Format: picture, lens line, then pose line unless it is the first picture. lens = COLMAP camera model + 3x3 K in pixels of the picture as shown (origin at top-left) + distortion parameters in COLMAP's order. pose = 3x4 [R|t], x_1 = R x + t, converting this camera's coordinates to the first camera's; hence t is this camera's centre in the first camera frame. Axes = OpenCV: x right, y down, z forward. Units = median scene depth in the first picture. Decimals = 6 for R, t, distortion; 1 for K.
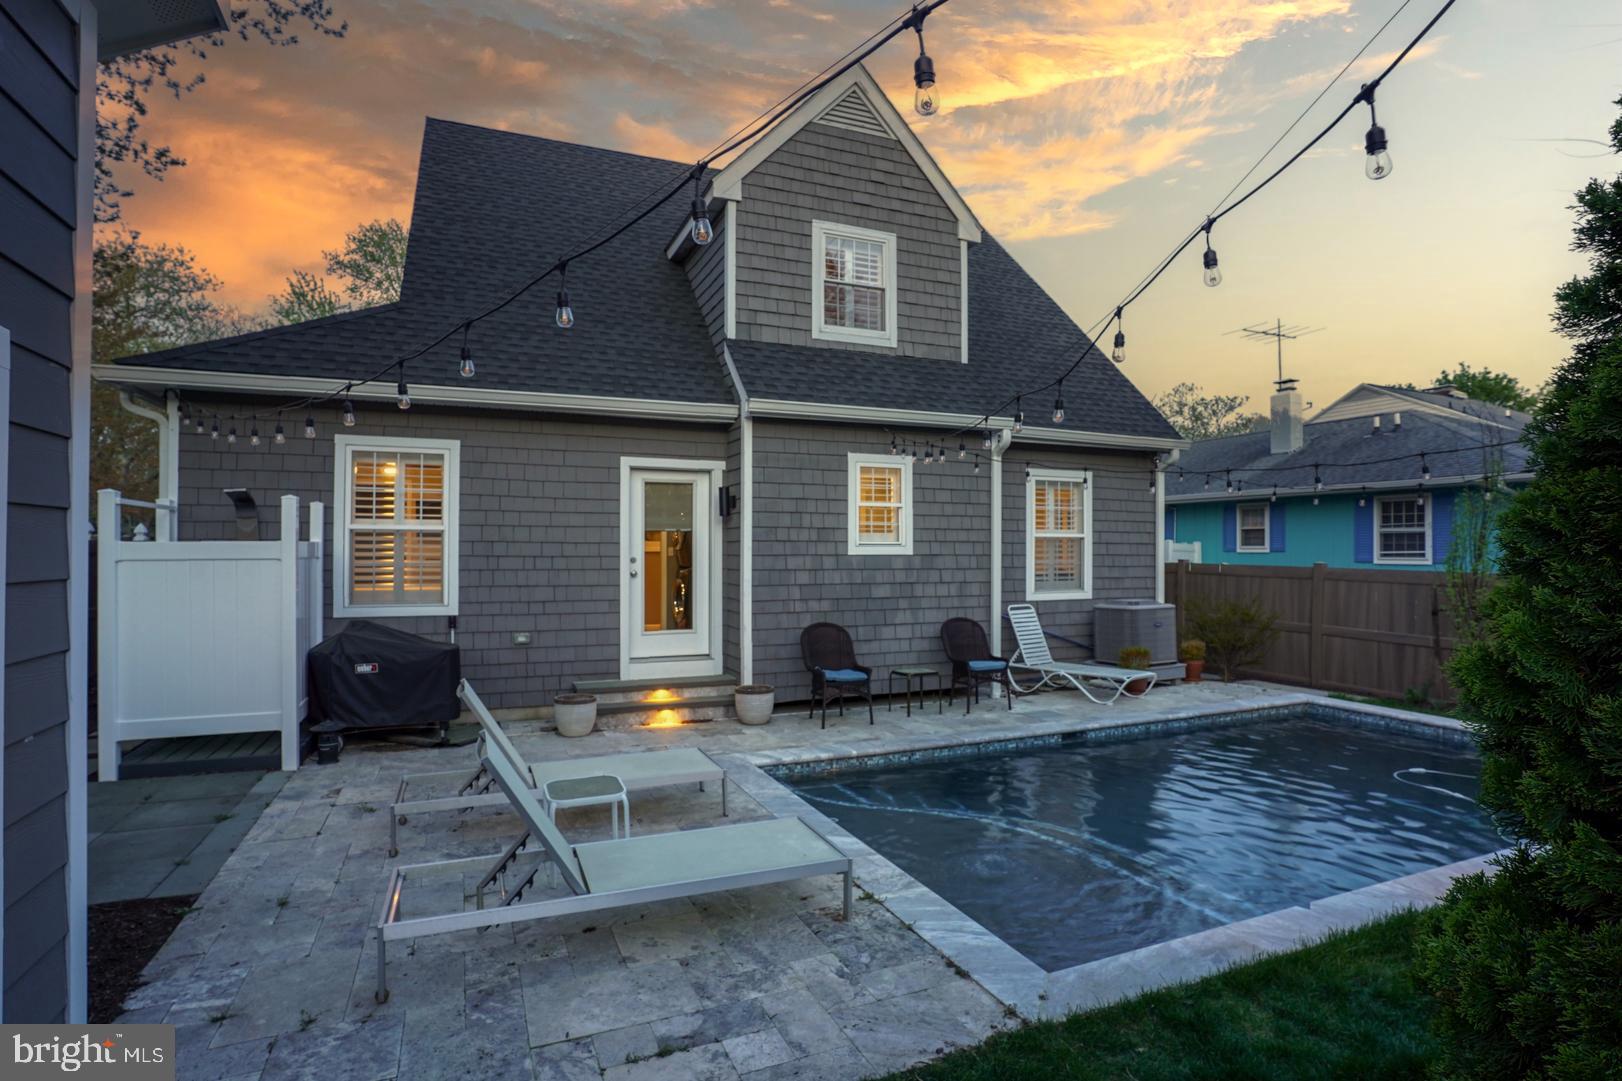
lens RADIAL K [[745.7, 0, 806.2], [0, 745.7, 585.5], [0, 0, 1]] dist [-0.062330, -0.000230]
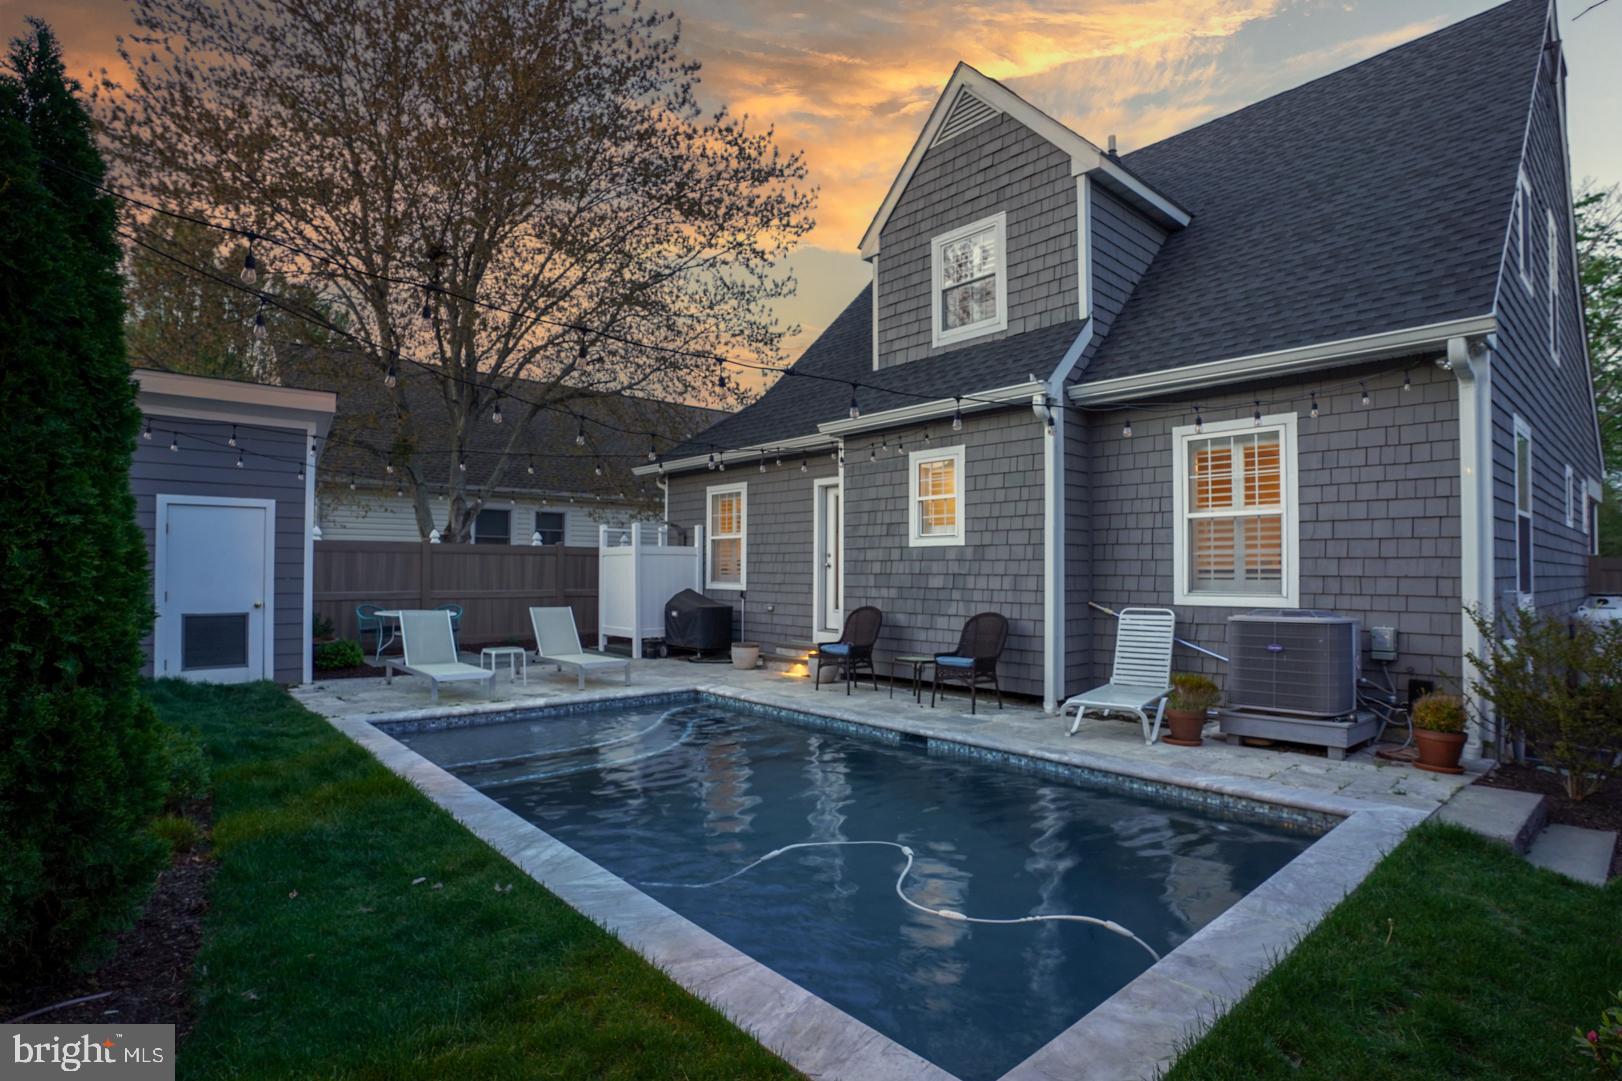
lens RADIAL K [[832.2, 0, 811.0], [0, 832.2, 540.5], [0, 0, 1]] dist [-0.074284, 0.066635]
pose [[0.341073, -0.022085, -0.939777, 1.102683], [-0.016520, 0.999429, -0.029482, -0.012282], [0.939892, 0.025581, 0.340514, 0.432247]]
